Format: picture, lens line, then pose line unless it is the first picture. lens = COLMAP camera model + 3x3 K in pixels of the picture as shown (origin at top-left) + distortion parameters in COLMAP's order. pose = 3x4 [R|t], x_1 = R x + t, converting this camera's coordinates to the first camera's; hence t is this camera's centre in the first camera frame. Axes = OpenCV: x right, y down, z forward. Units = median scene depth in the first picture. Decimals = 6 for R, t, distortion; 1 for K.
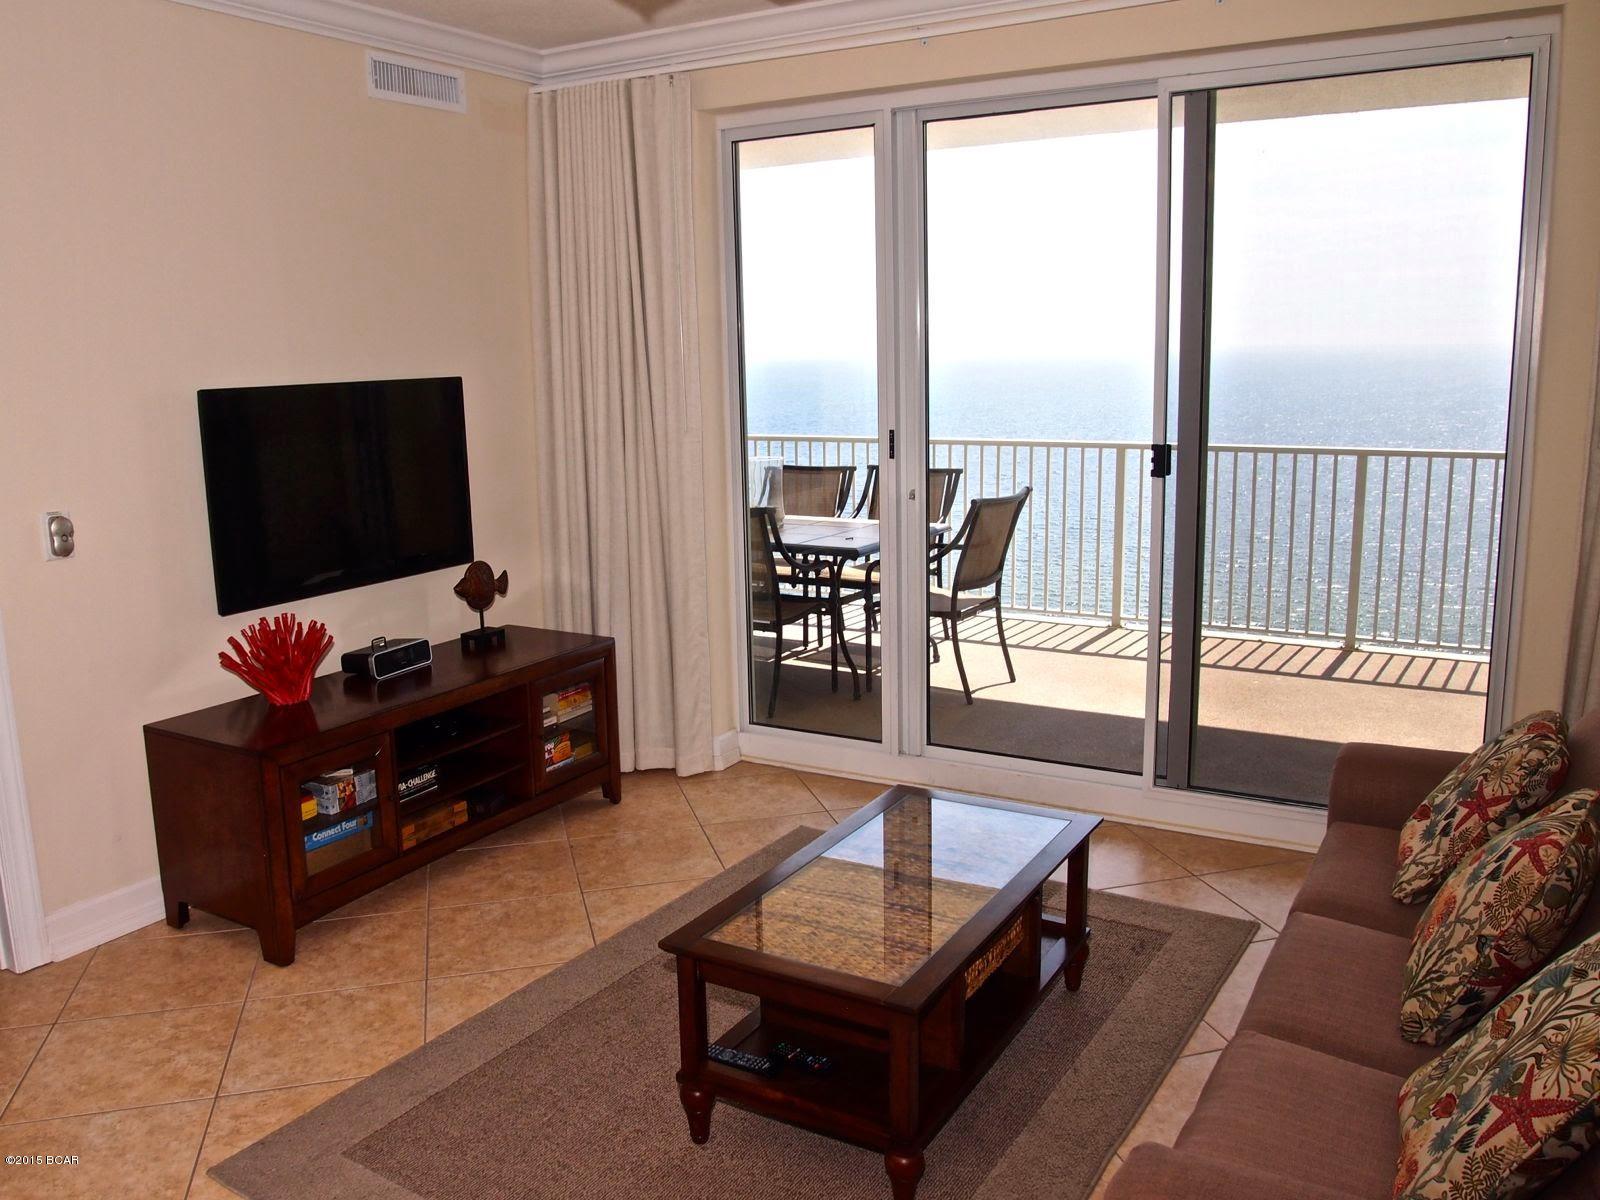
lens RADIAL K [[1312.3, 0, 800.0], [0, 1312.3, 600.0], [0, 0, 1]] dist [-0.033963, -0.000713]
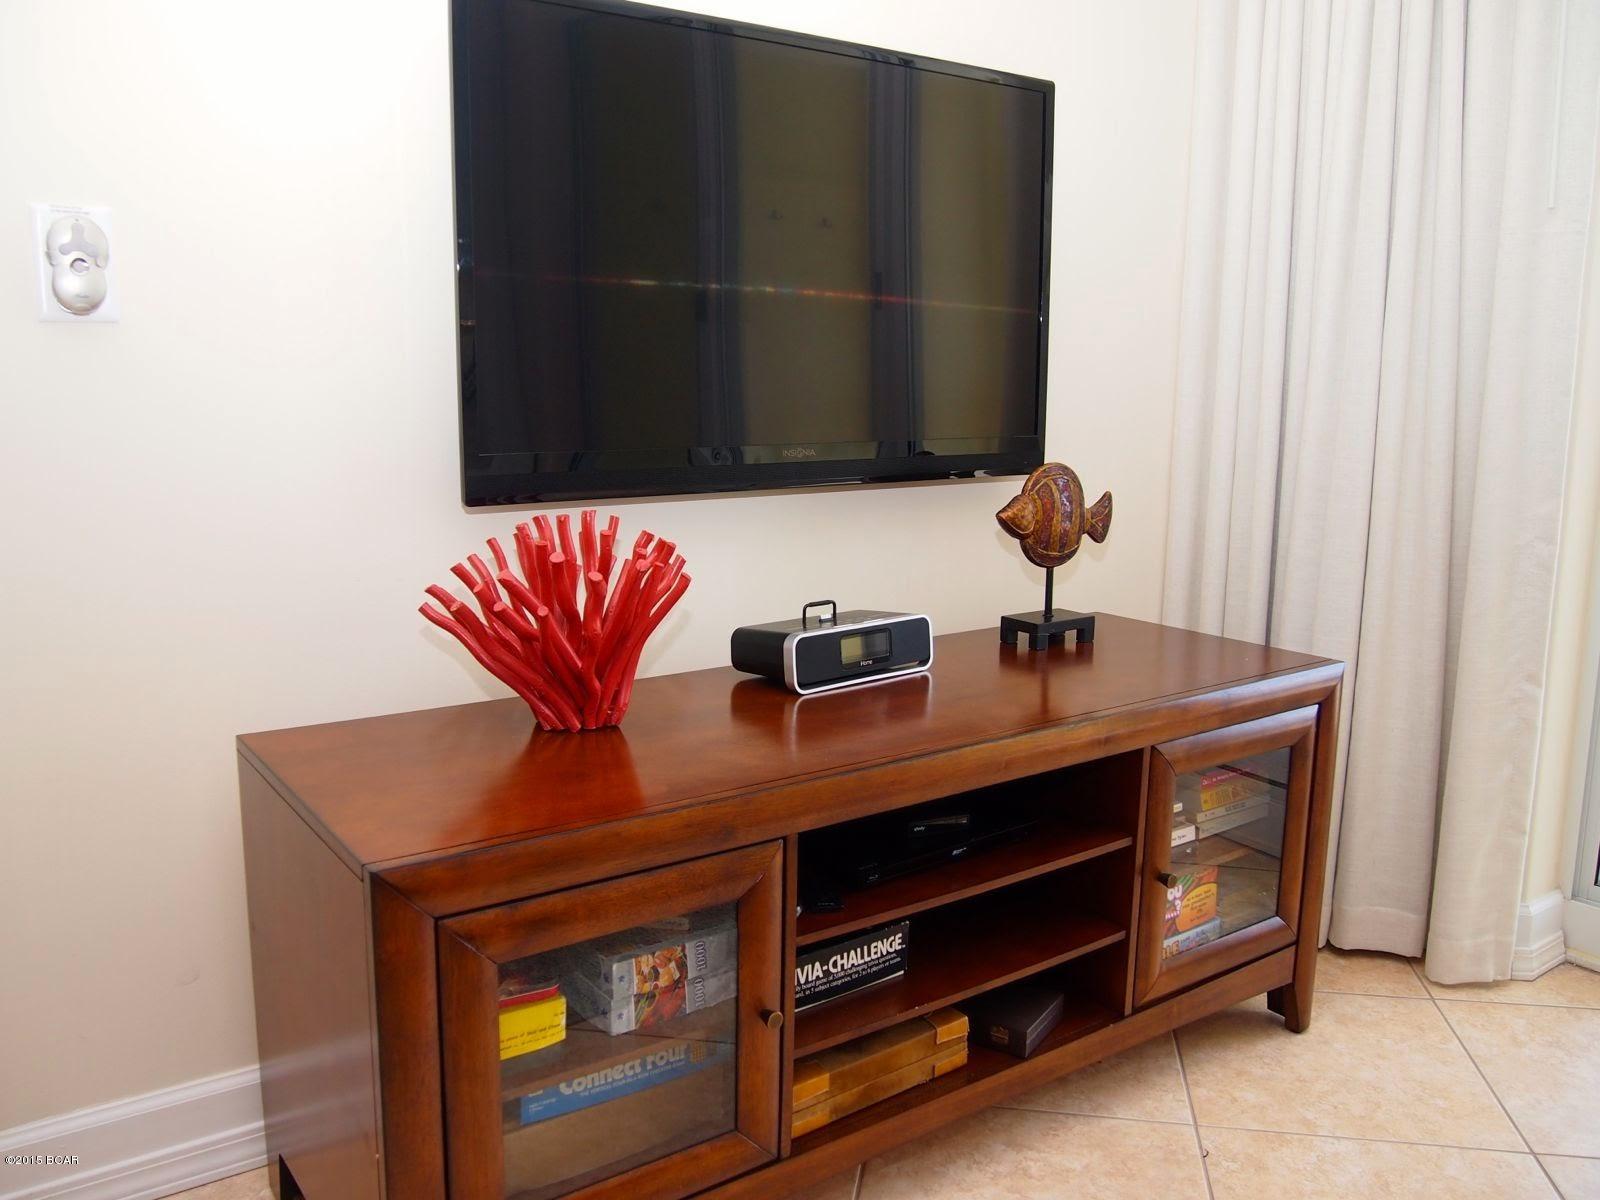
lens RADIAL K [[1312.3, 0, 800.0], [0, 1312.3, 600.0], [0, 0, 1]] dist [-0.033963, -0.000713]
pose [[0.910828, 0.092981, -0.402177, -0.144394], [-0.100838, 0.994902, 0.001643, 0.027629], [0.400279, 0.039059, 0.915560, 0.573914]]
